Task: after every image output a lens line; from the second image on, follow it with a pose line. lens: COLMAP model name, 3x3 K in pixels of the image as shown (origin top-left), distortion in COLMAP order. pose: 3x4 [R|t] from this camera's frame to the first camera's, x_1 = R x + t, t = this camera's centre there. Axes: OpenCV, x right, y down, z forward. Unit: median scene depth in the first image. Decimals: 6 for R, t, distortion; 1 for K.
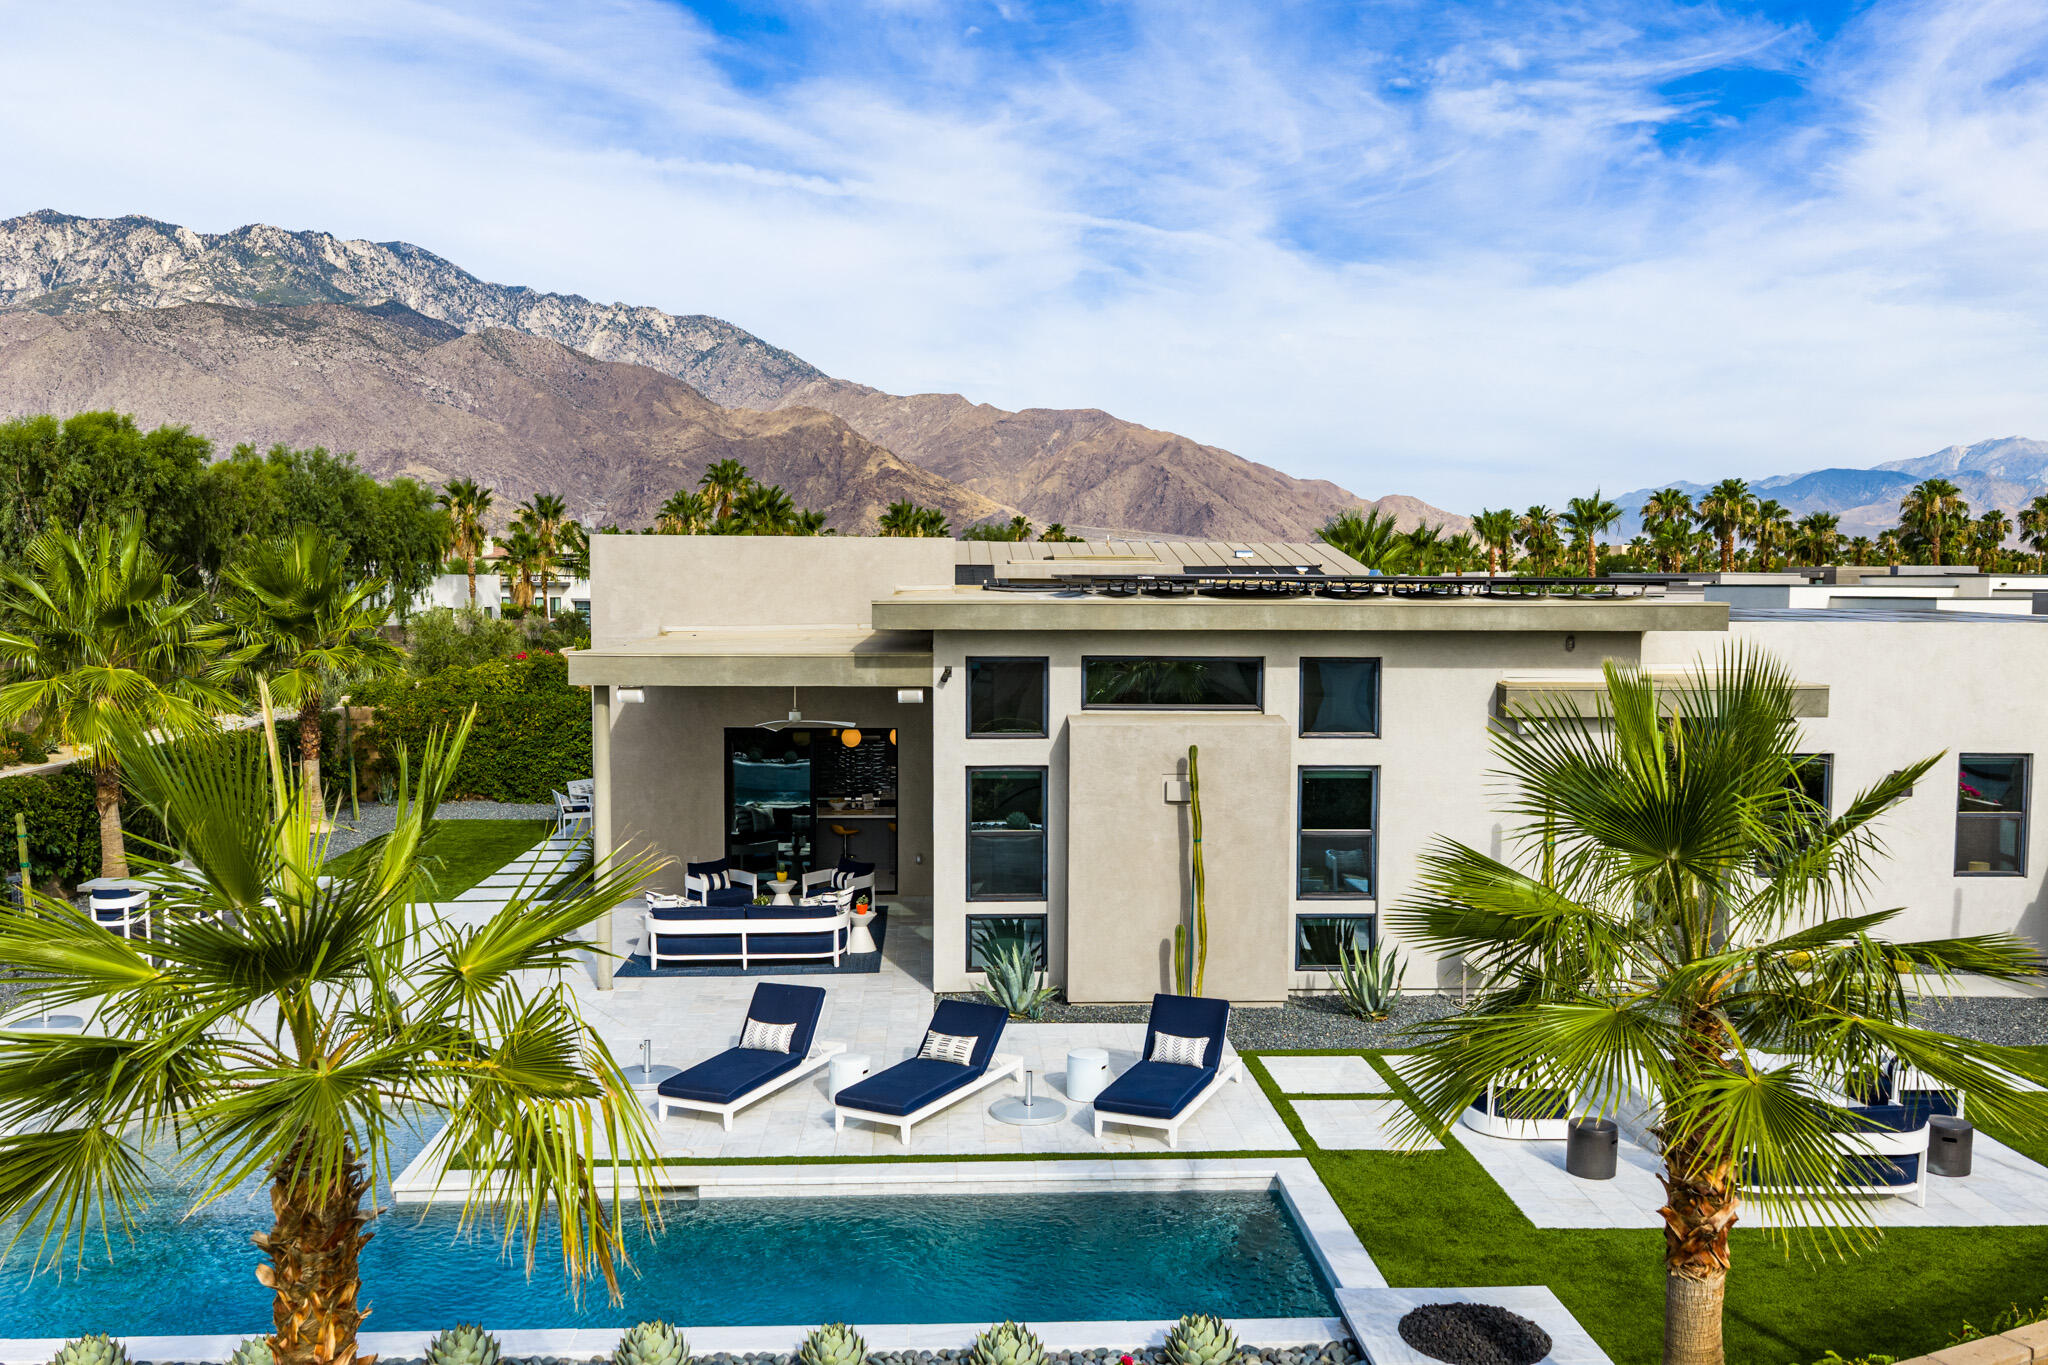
lens RADIAL K [[1687.2, 0, 1032.1], [0, 1687.2, 683.2], [0, 0, 1]] dist [0.004572, -0.009425]
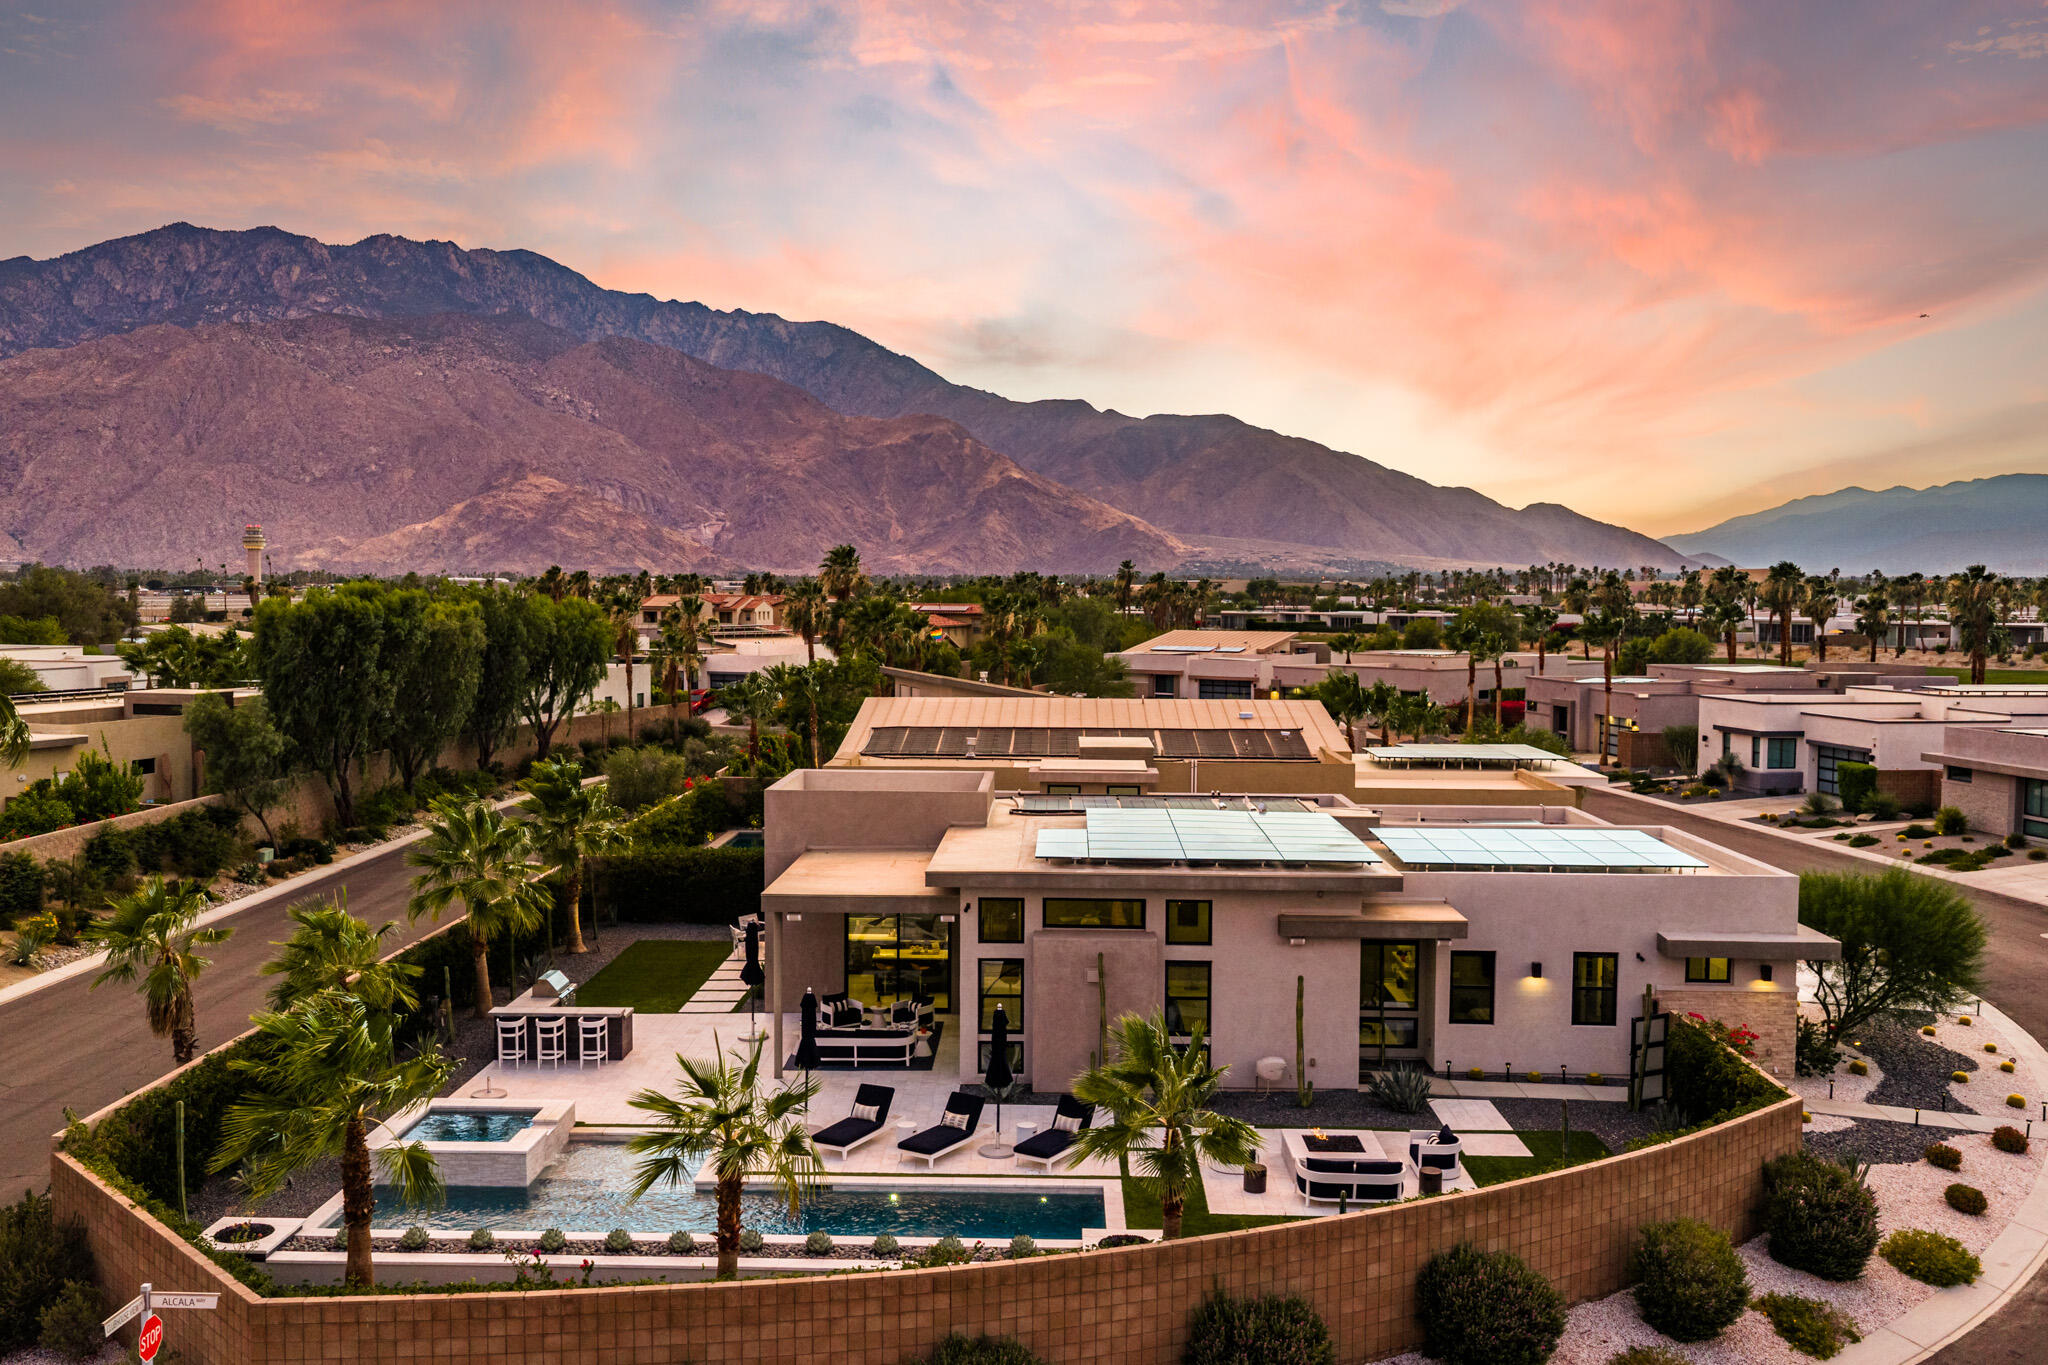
lens RADIAL K [[1739.0, 0, 1036.5], [0, 1739.0, 681.9], [0, 0, 1]] dist [0.007715, -0.011536]
pose [[0.997600, 0.006860, -0.068894, 0.147798], [-0.007516, 0.999929, -0.009266, -0.228465], [0.068825, 0.009762, 0.997581, -0.845164]]
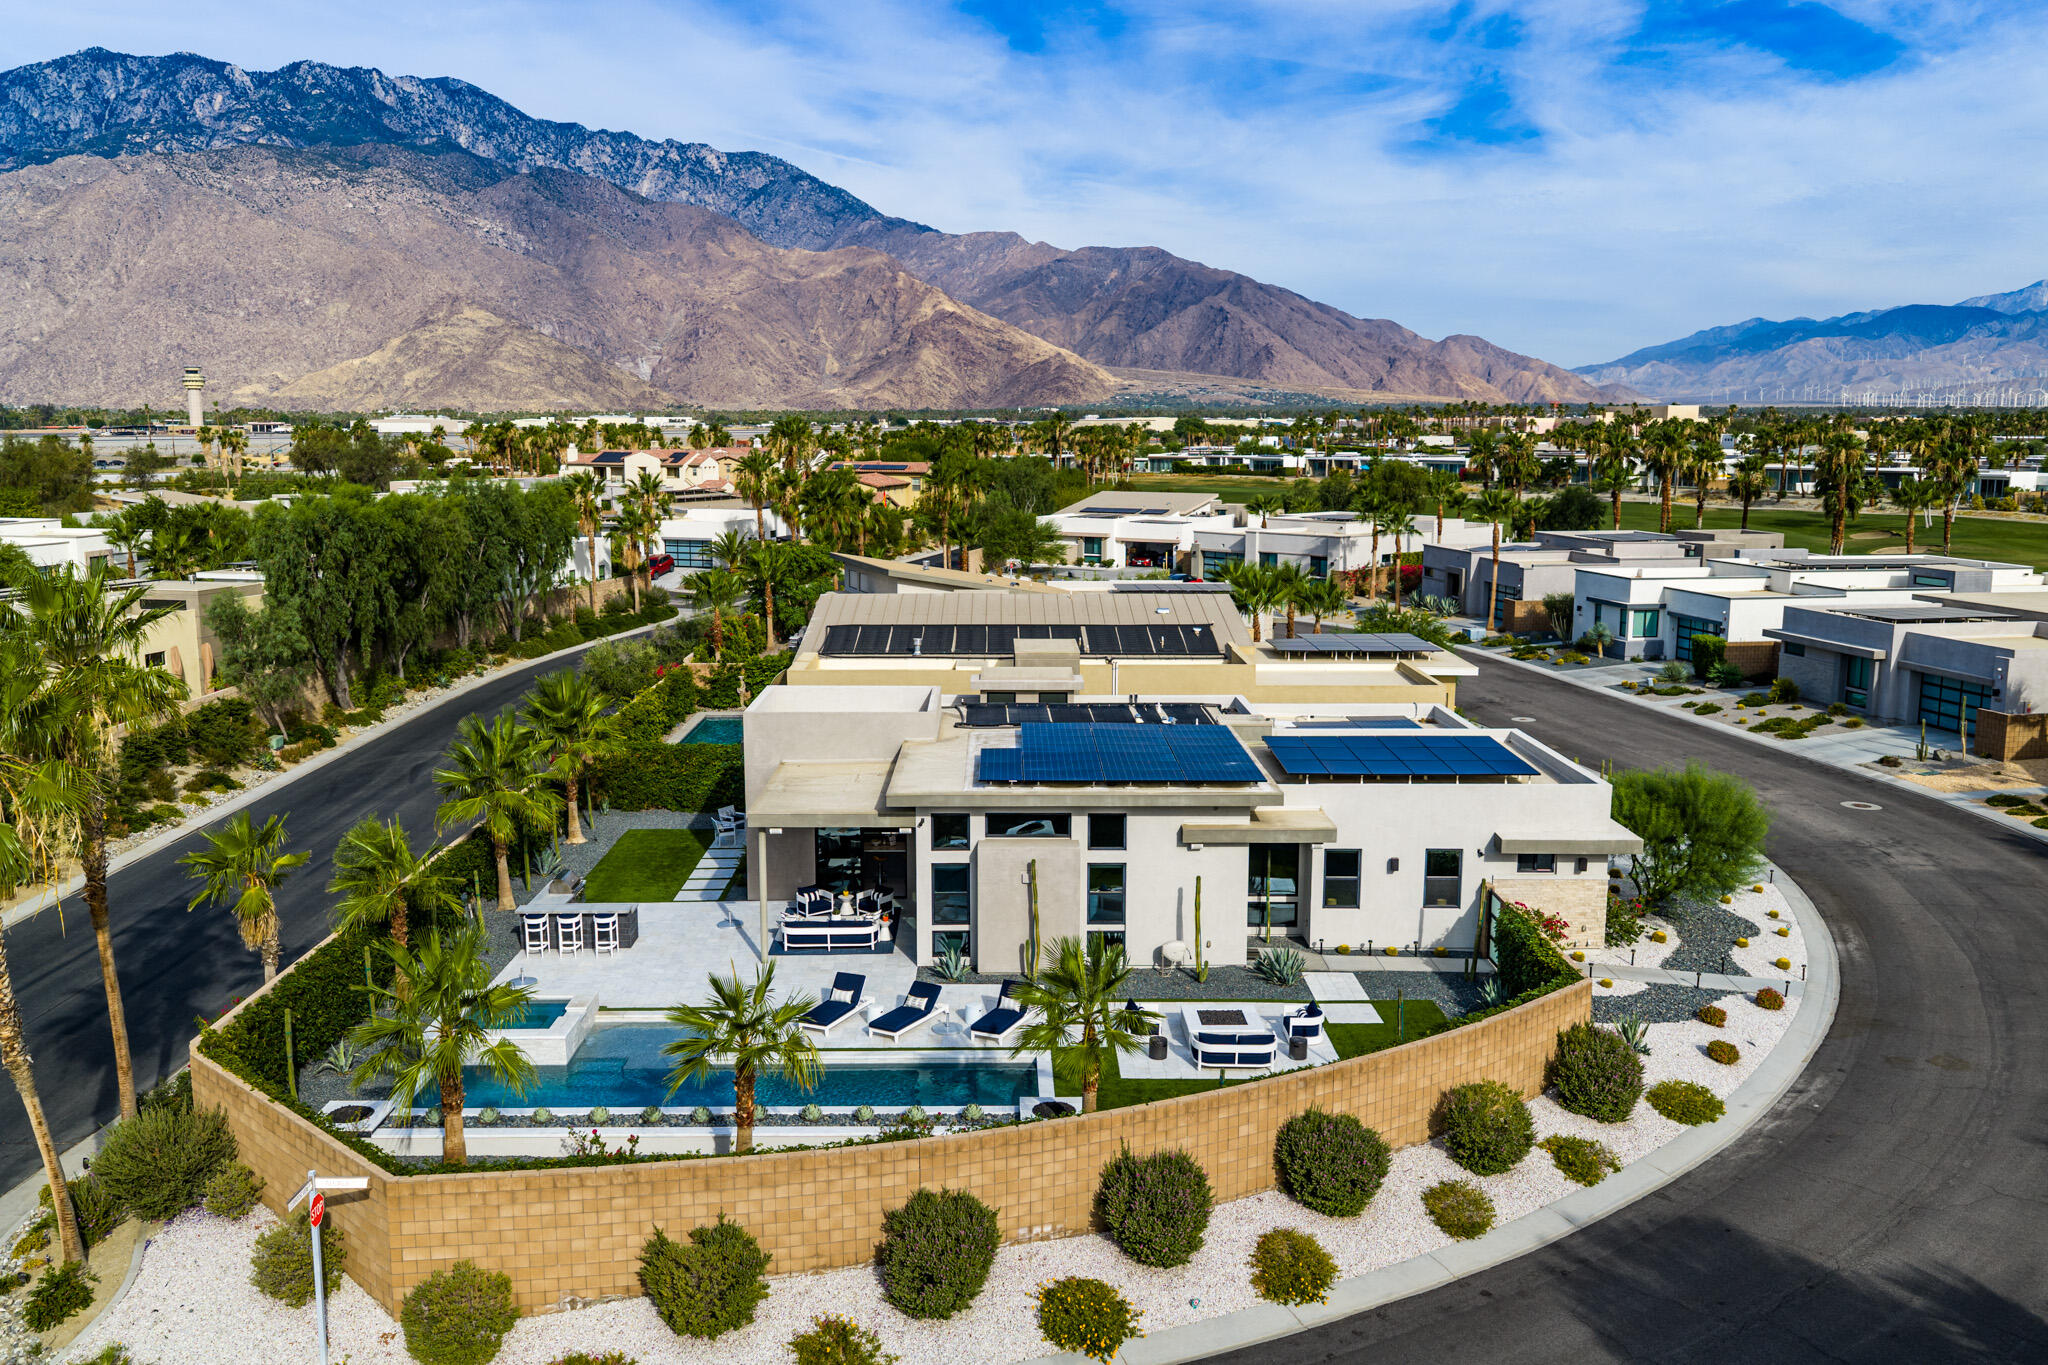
lens RADIAL K [[1675.1, 0, 1037.6], [0, 1675.1, 691.1], [0, 0, 1]] dist [0.004714, -0.007231]
pose [[0.999562, 0.004583, -0.029238, 0.157196], [-0.001740, 0.995331, 0.096502, -0.374971], [0.029544, -0.096409, 0.994903, -1.094619]]
